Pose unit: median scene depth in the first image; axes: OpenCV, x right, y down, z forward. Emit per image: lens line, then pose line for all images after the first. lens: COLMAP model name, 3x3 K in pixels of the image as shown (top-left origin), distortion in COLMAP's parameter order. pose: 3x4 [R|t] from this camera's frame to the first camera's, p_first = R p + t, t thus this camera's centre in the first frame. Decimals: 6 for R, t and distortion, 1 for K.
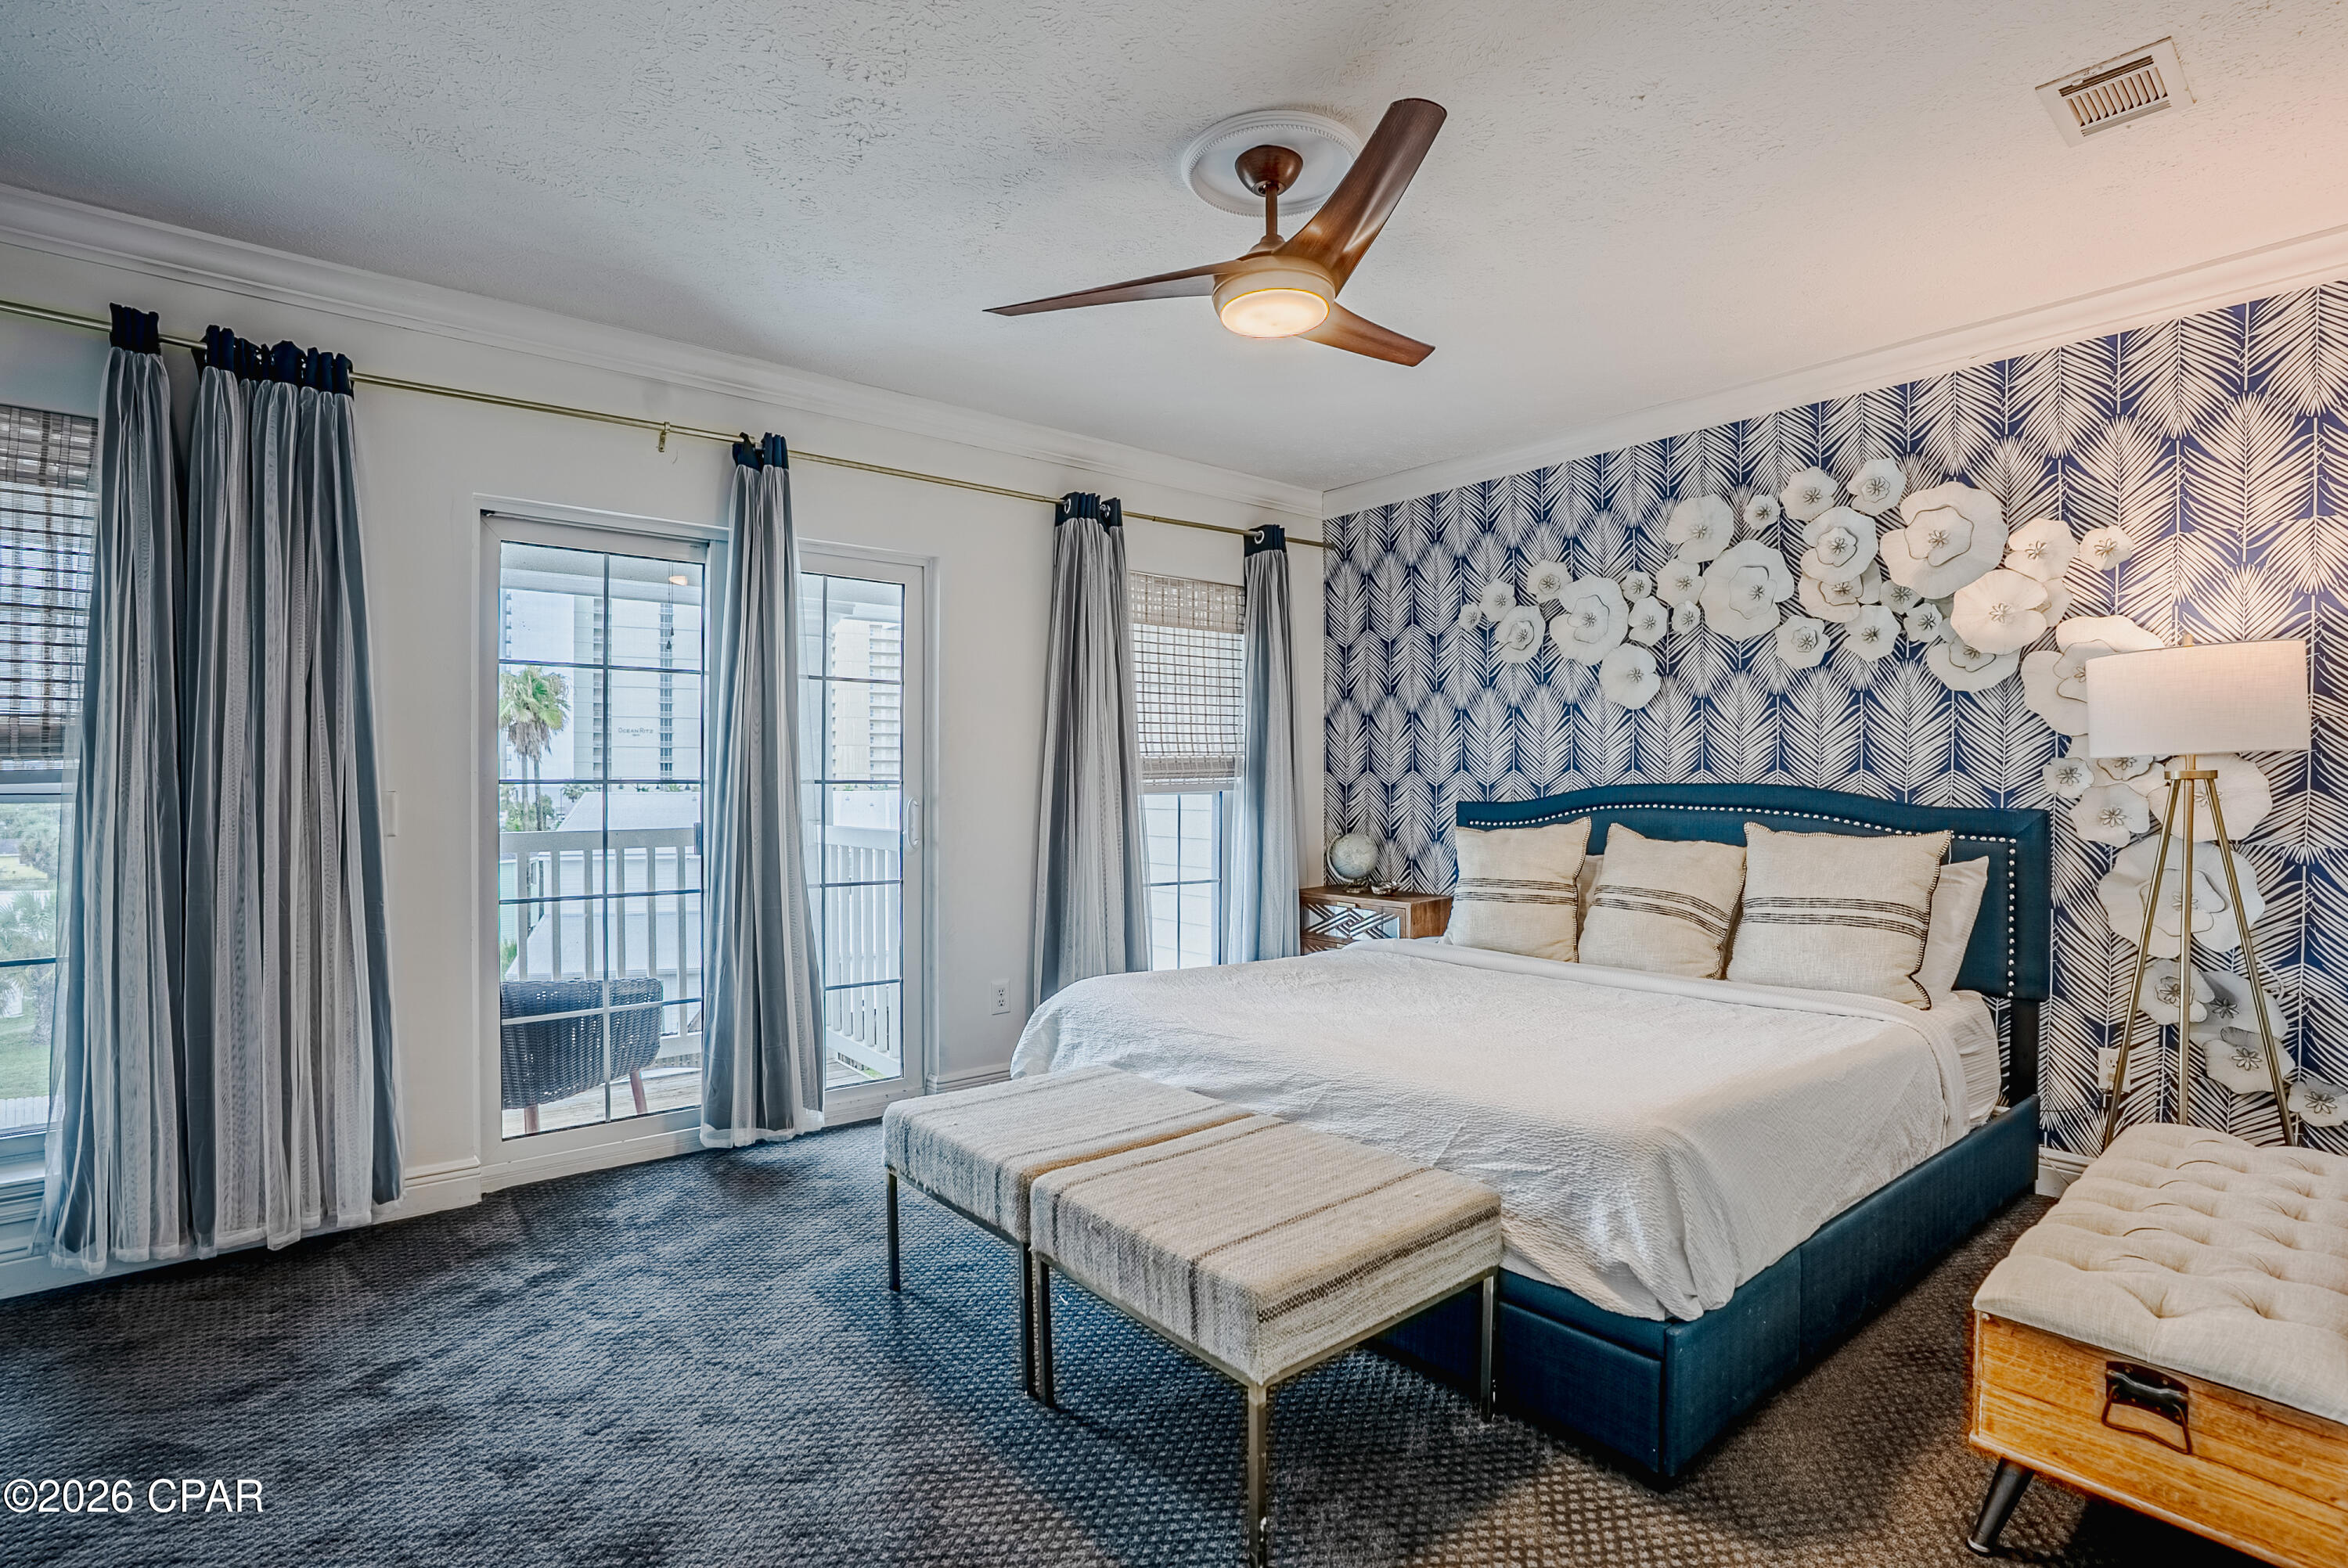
lens RADIAL K [[1036.1, 0, 1174.0], [0, 1036.1, 784.0], [0, 0, 1]] dist [-0.062164, 0.022589]
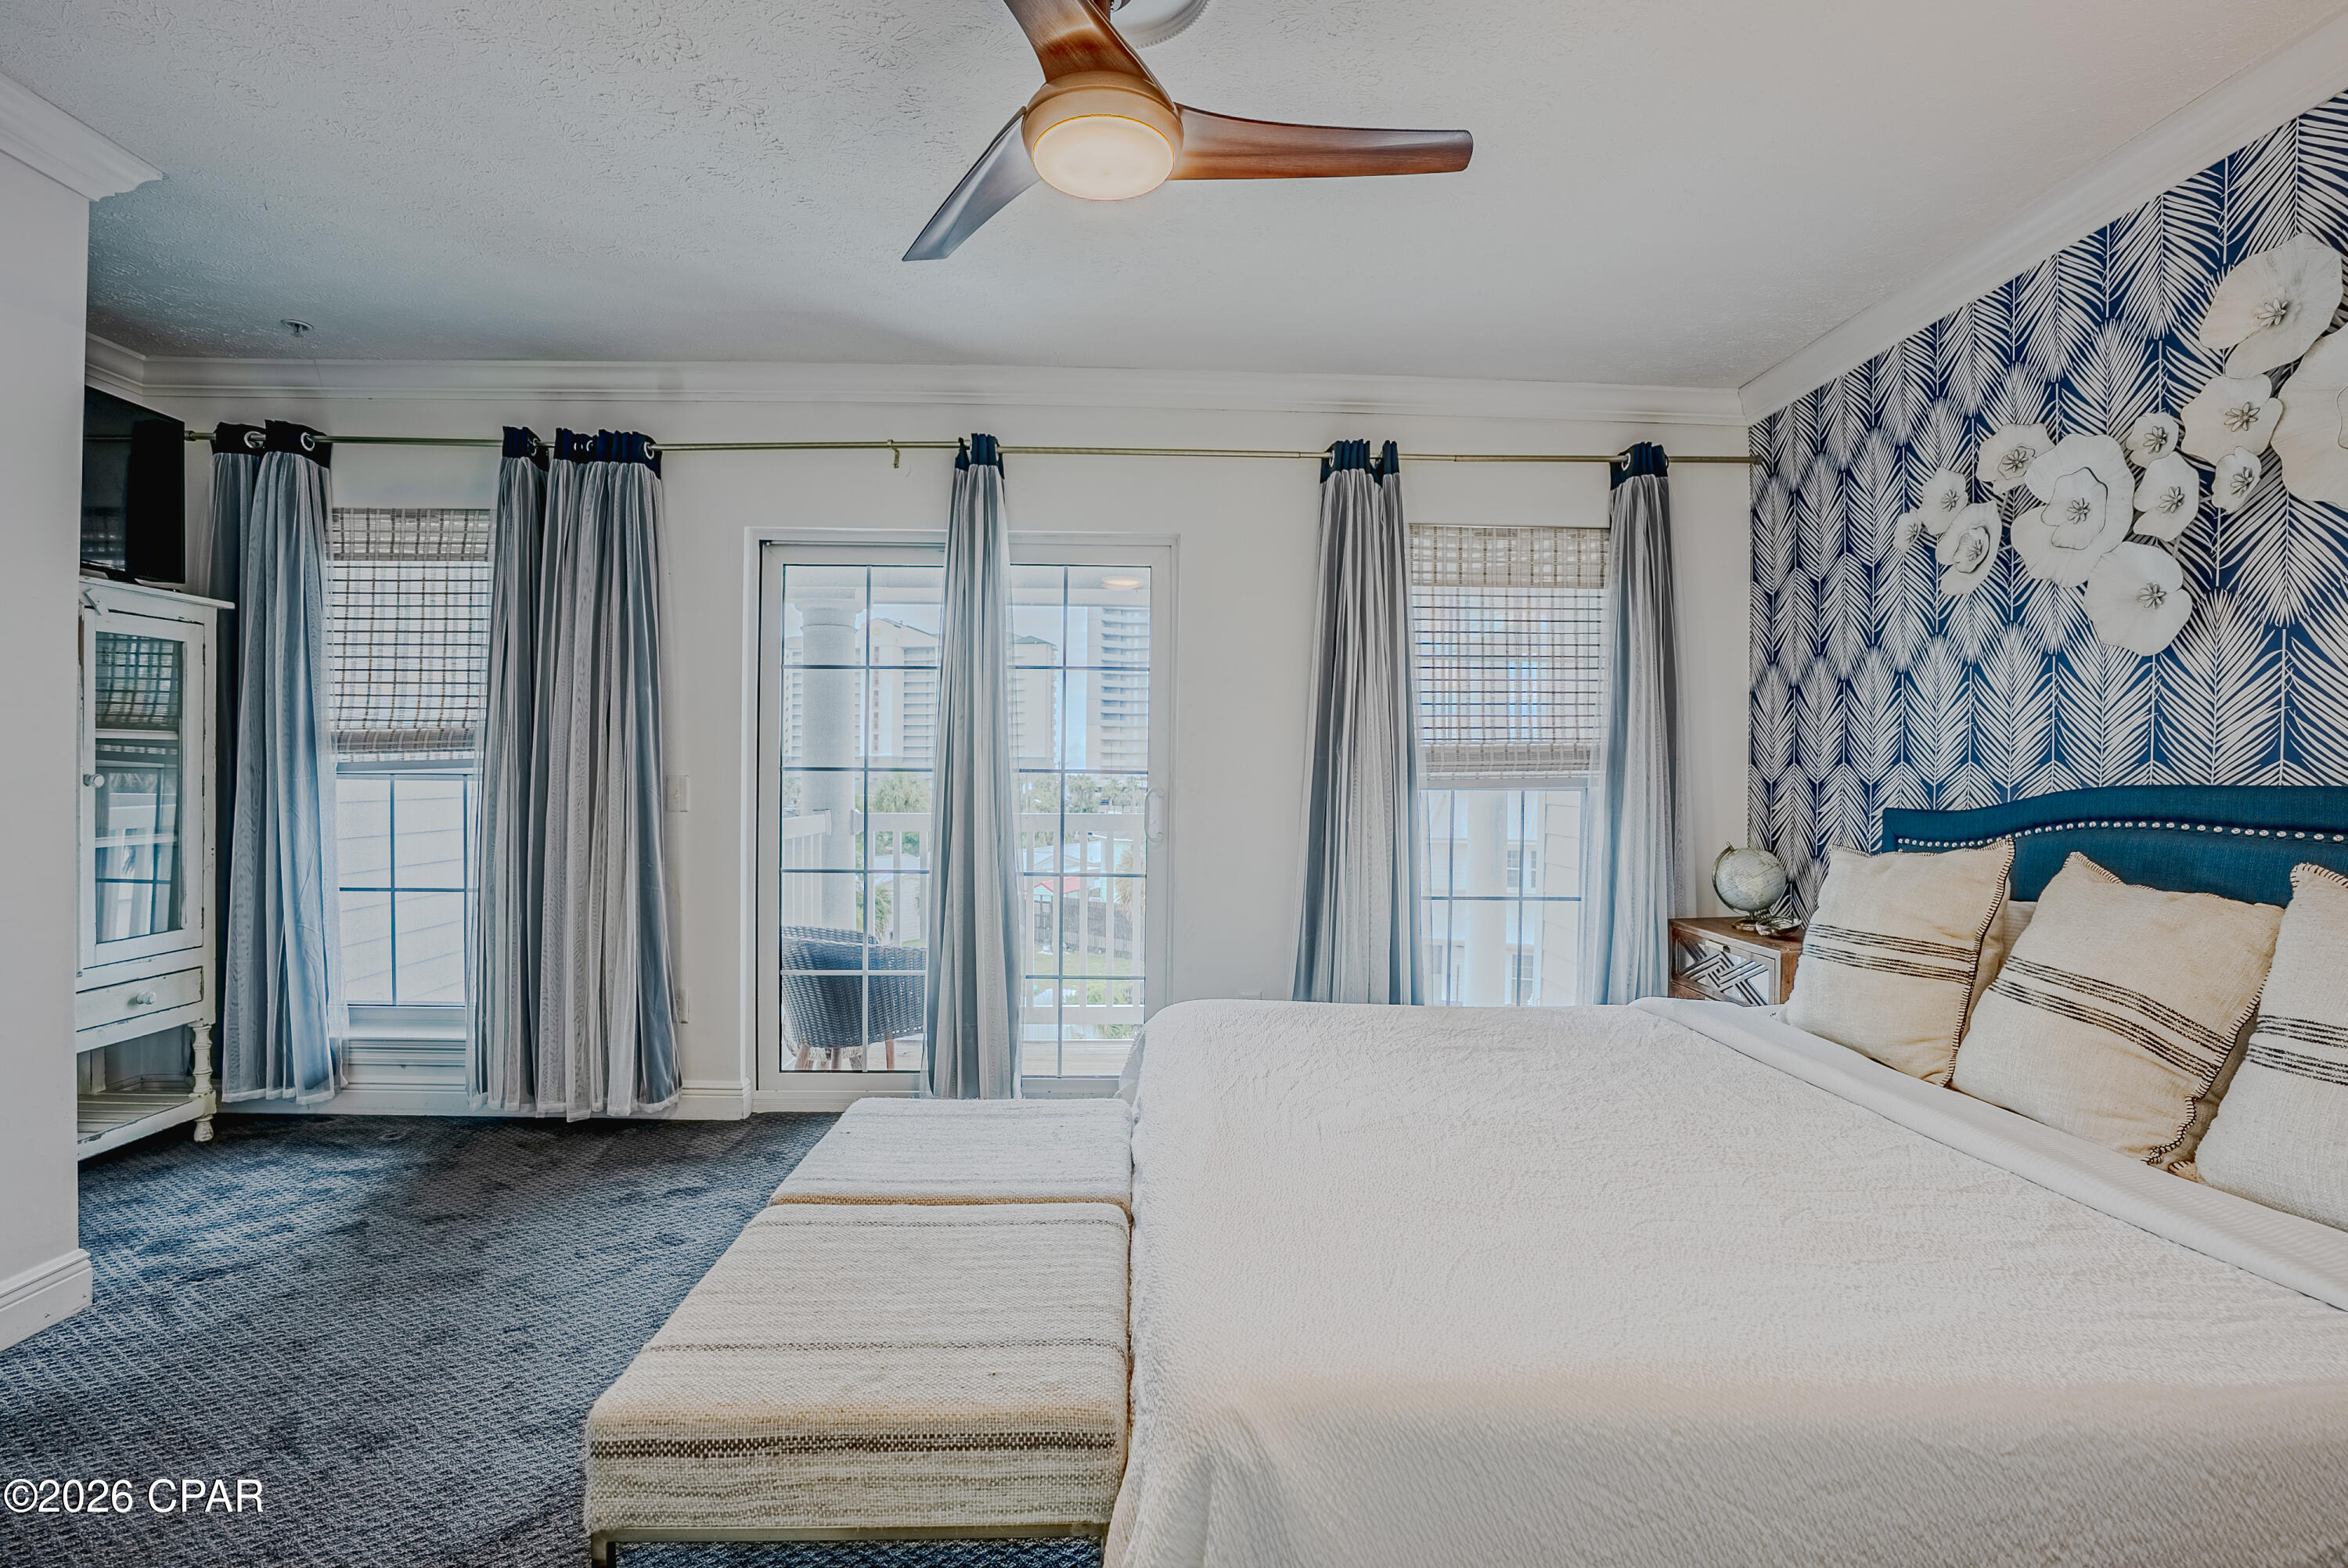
lens RADIAL K [[1036.1, 0, 1174.0], [0, 1036.1, 784.0], [0, 0, 1]] dist [-0.062164, 0.022589]
pose [[0.818389, 0.014106, -0.574491, 0.315836], [-0.009894, 0.999896, 0.010458, -0.001347], [0.574579, -0.002875, 0.818444, 0.222832]]
